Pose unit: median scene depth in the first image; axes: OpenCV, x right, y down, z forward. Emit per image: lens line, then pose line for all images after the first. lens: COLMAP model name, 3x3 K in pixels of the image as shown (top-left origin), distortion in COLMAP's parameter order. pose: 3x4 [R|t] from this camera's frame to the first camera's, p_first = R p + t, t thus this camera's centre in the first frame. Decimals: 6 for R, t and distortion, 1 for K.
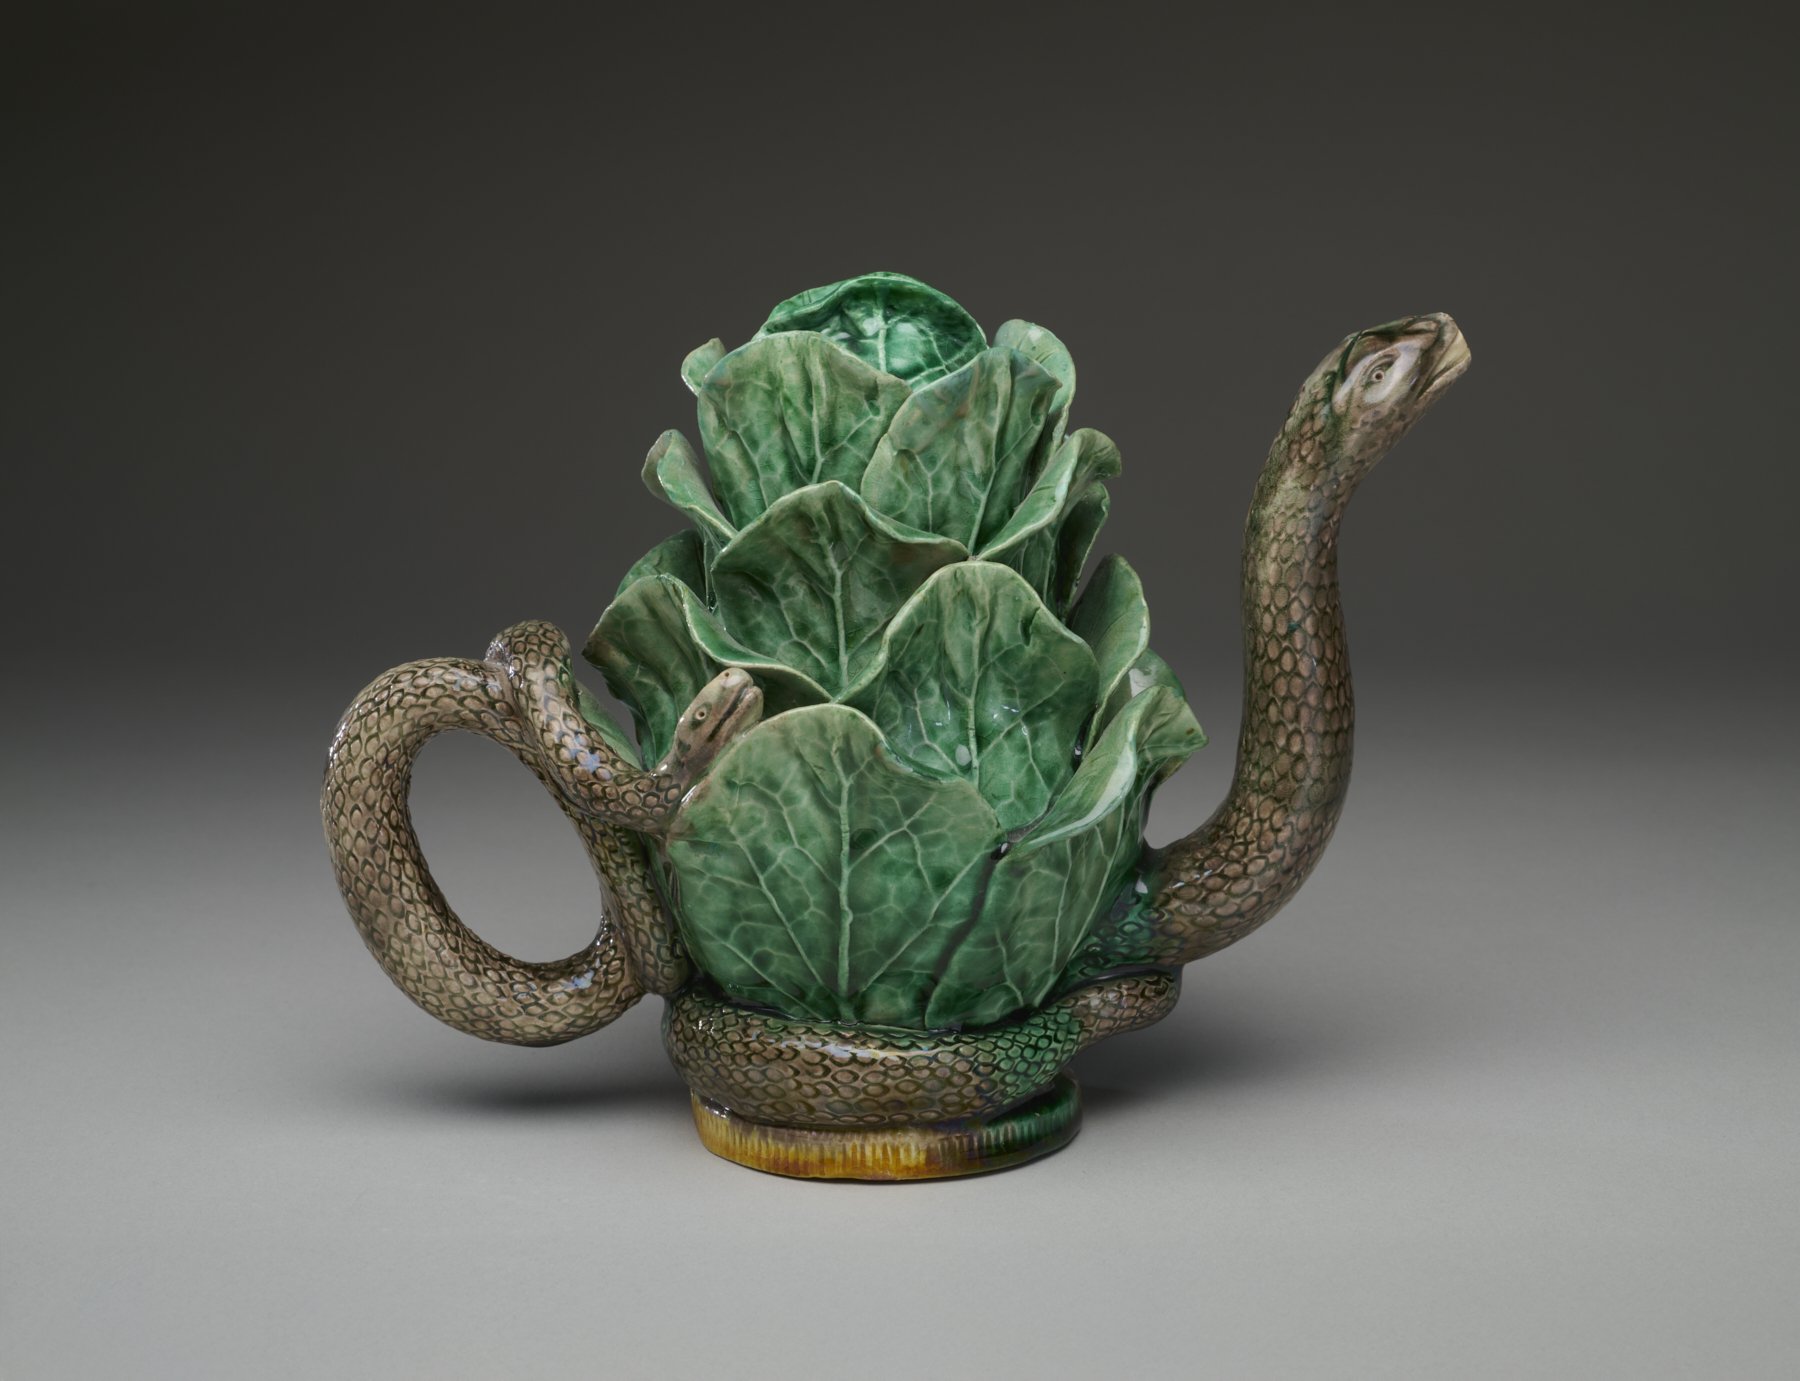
lens RADIAL K [[3289.3, 0, 896.9], [0, 3289.3, 686.0], [0, 0, 1]] dist [-0.016898, 0.000000]
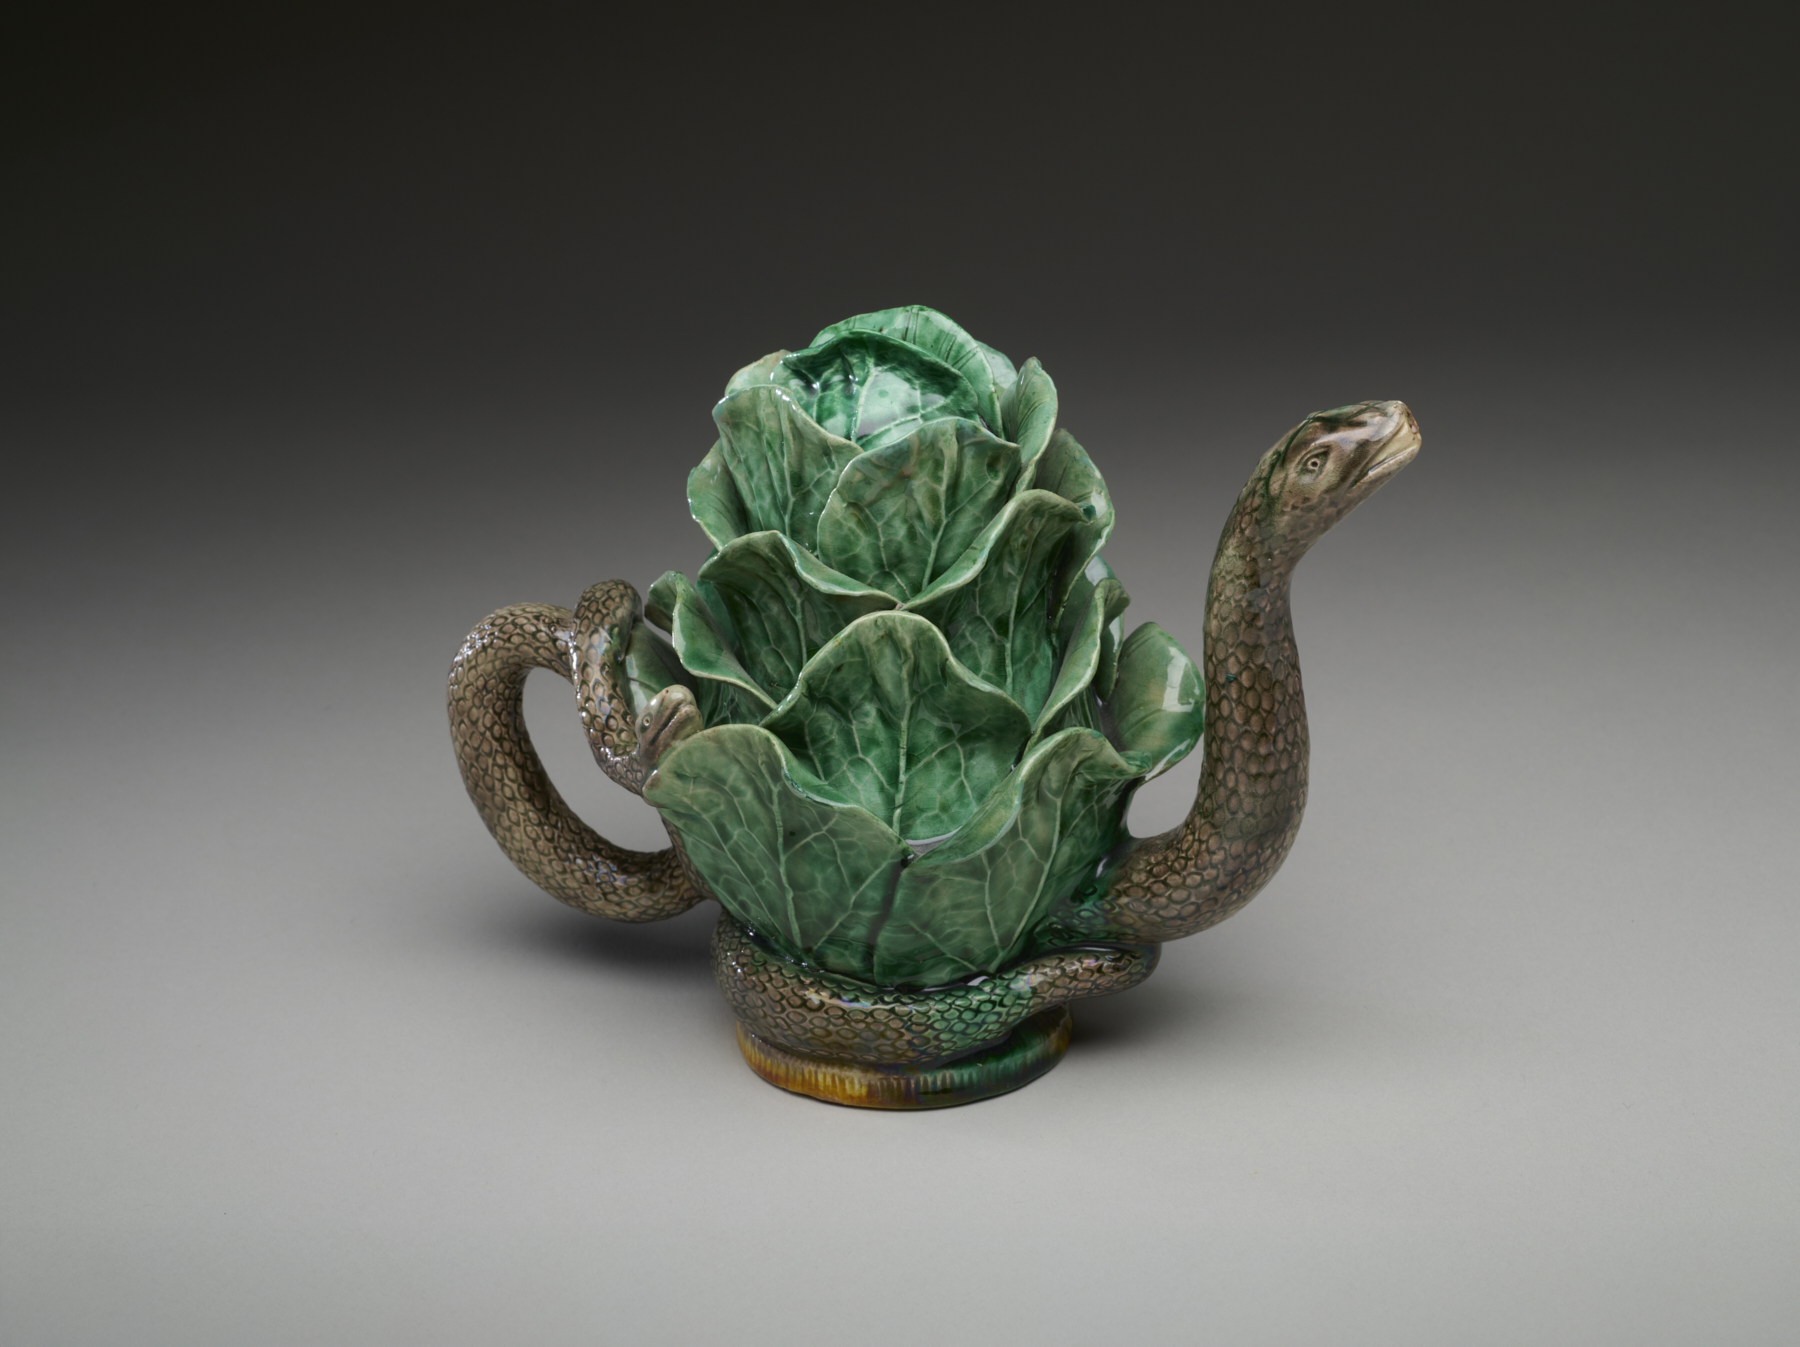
lens RADIAL K [[3187.4, 0, 900.9], [0, 3187.4, 678.1], [0, 0, 1]] dist [-0.041595, 0.000000]
pose [[0.929073, 0.132819, -0.345229, 0.386495], [-0.066080, 0.977893, 0.198390, -0.221721], [0.363947, -0.161506, 0.917310, -0.003268]]
